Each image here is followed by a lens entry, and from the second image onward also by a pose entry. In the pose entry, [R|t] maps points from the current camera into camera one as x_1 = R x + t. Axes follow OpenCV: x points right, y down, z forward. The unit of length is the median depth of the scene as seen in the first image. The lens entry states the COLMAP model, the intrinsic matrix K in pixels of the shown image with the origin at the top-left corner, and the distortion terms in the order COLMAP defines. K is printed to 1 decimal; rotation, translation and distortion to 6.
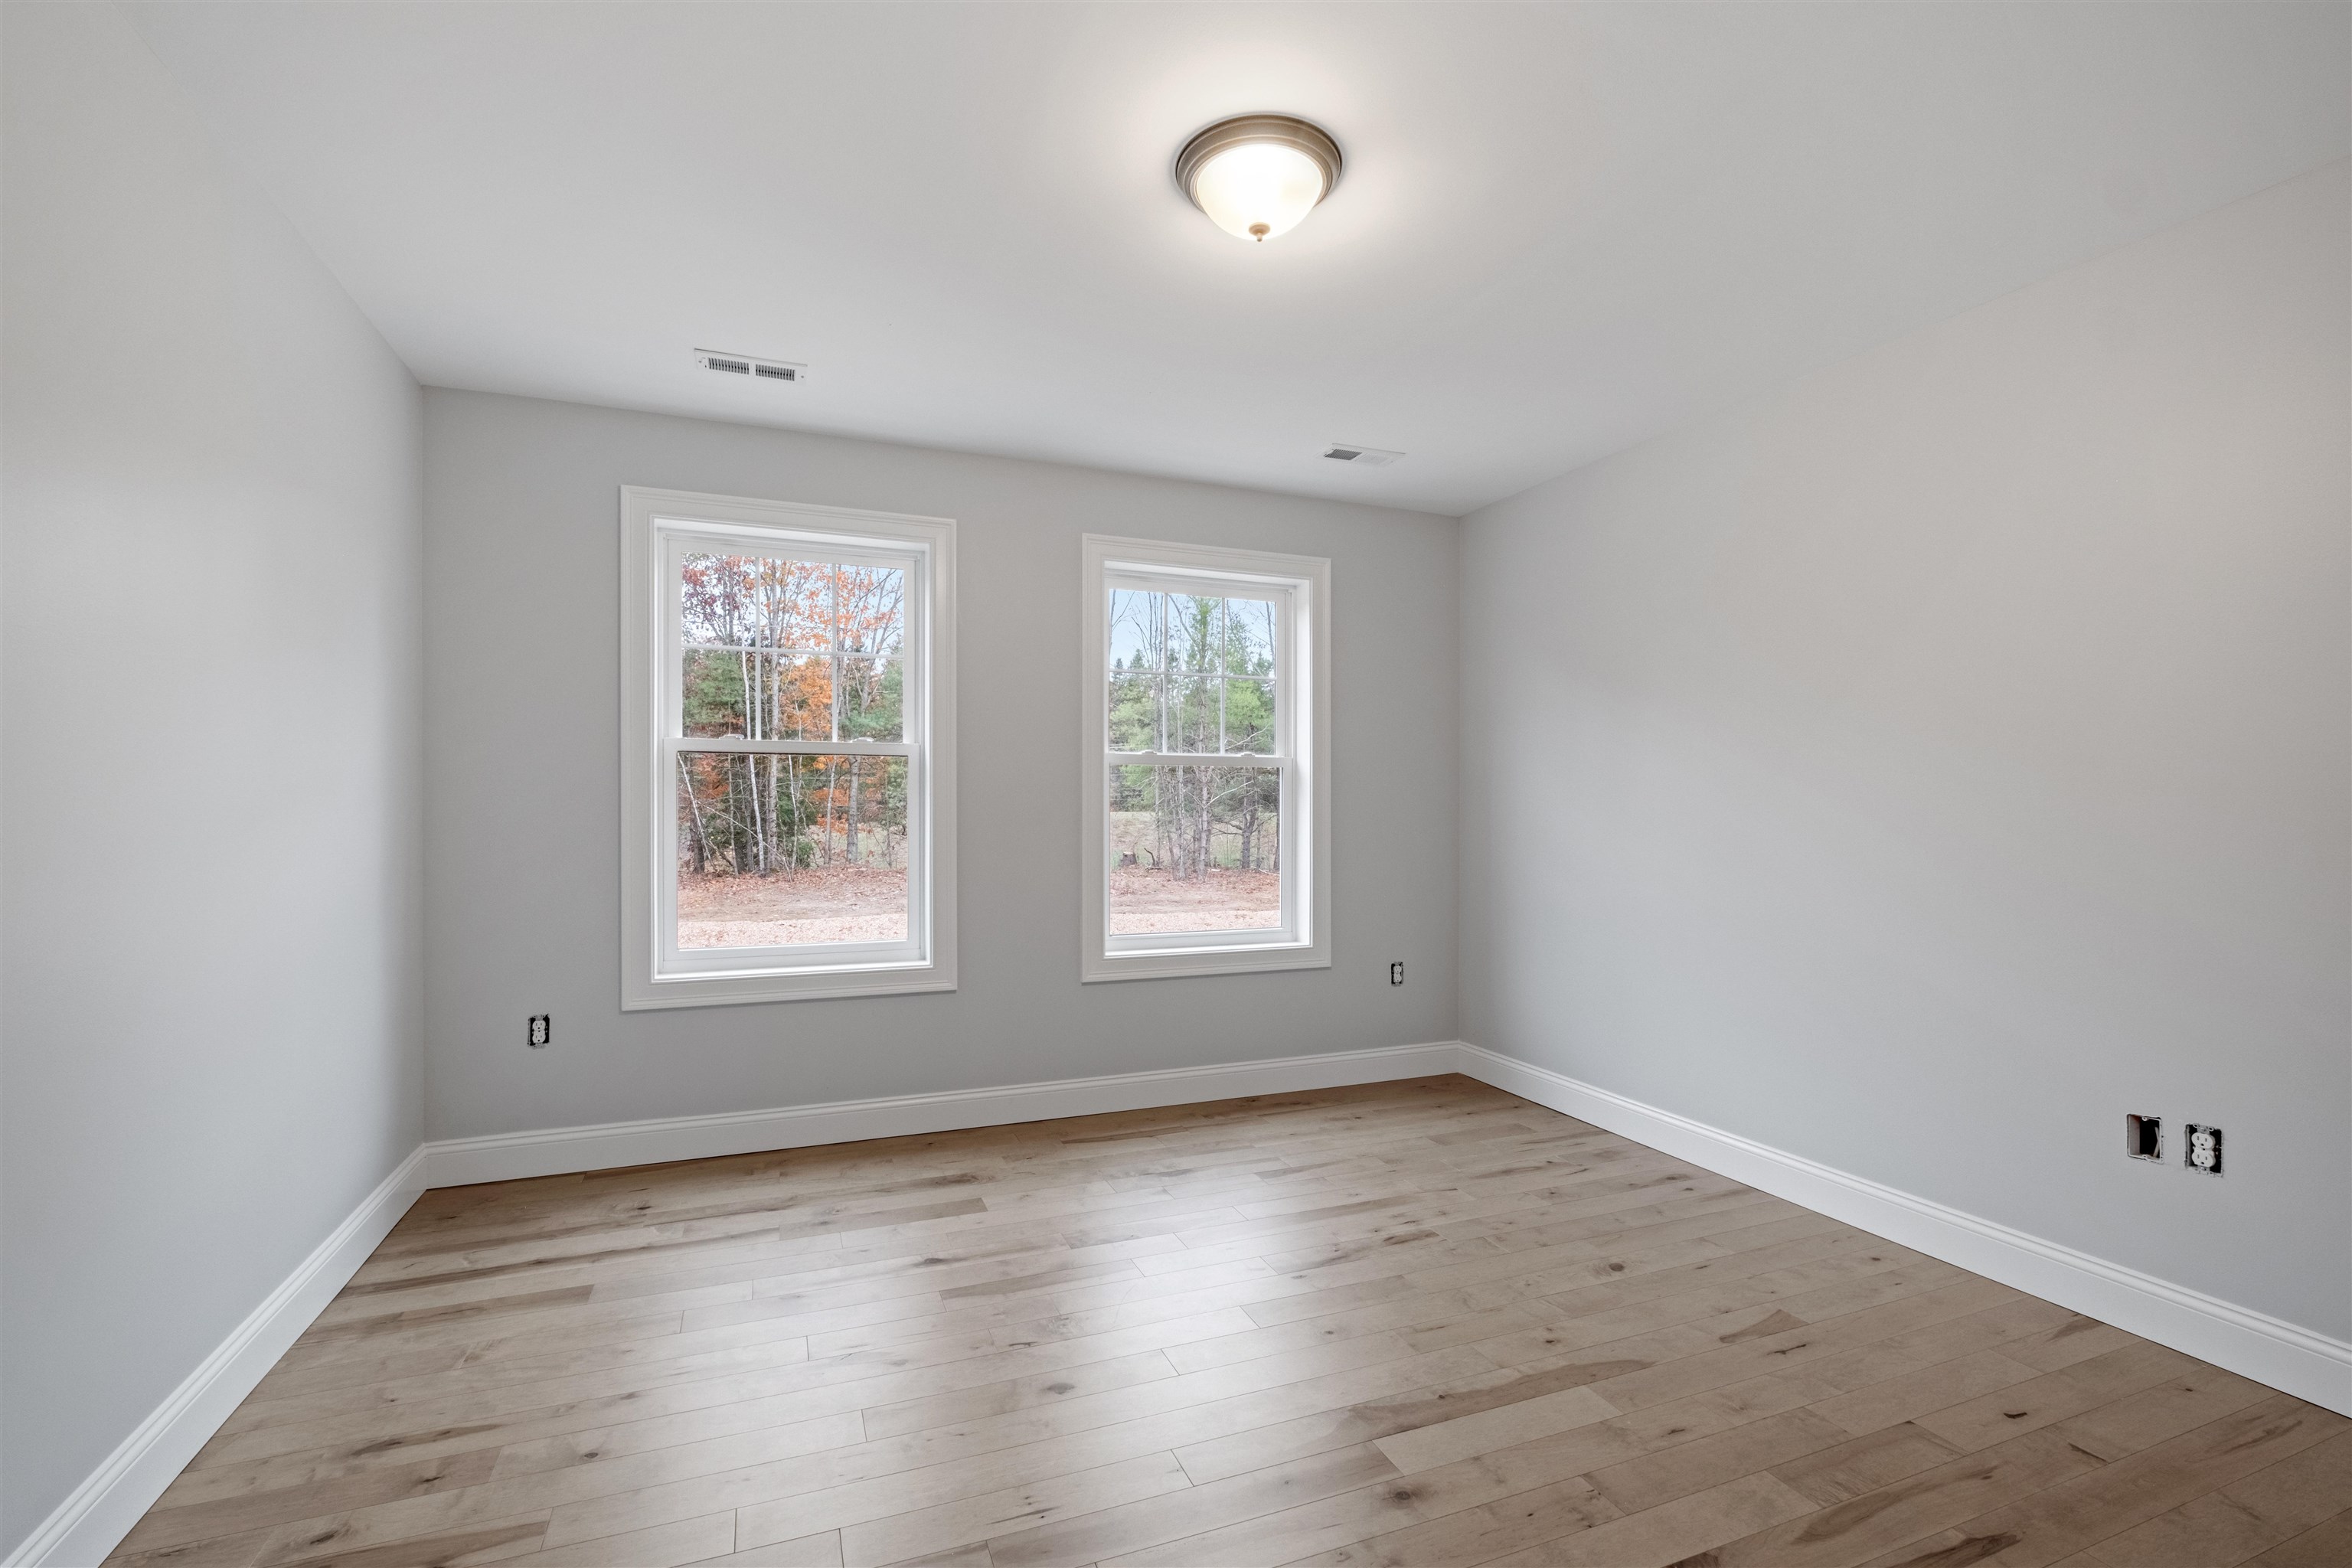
lens RADIAL K [[1034.0, 0, 1169.2], [0, 1034.0, 798.9], [0, 0, 1]] dist [0.000104, -0.000082]
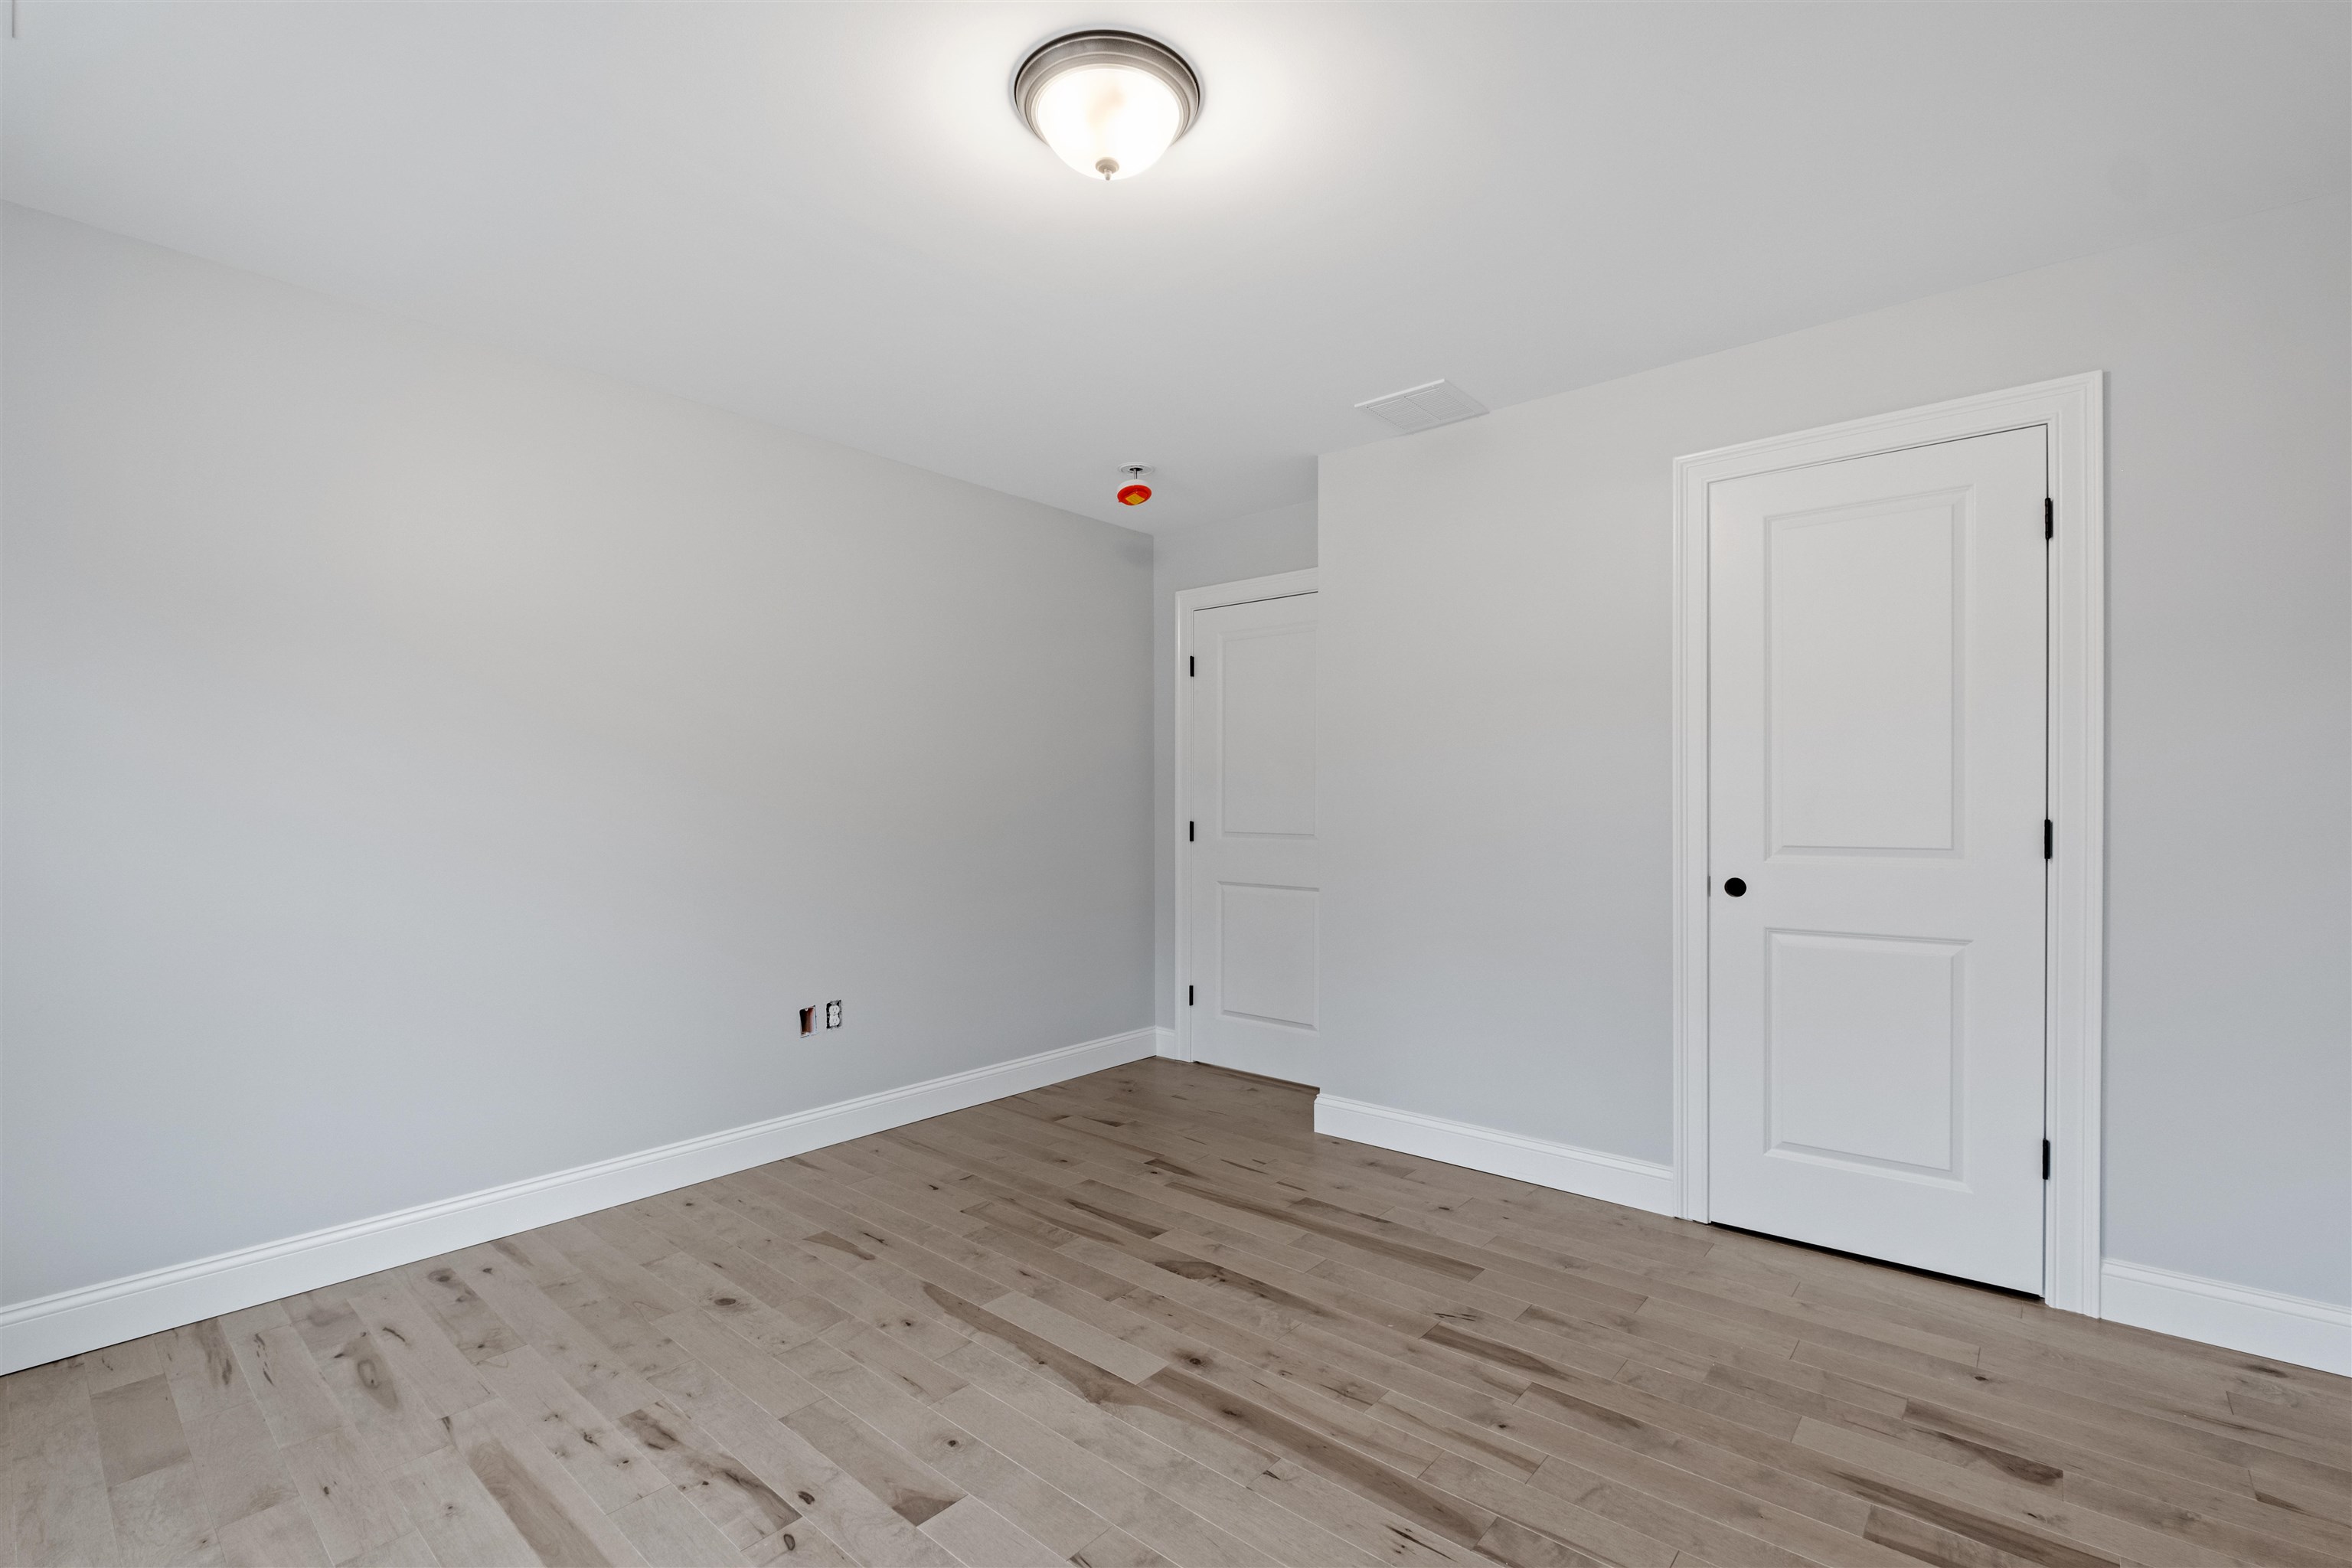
lens RADIAL K [[1034.0, 0, 1169.2], [0, 1034.0, 796.5], [0, 0, 1]] dist [0.000104, -0.000082]
pose [[-0.467507, 0.004417, 0.883978, -0.547528], [-0.005271, 0.999956, -0.007784, 0.002877], [-0.883973, -0.008299, -0.467463, 1.026755]]
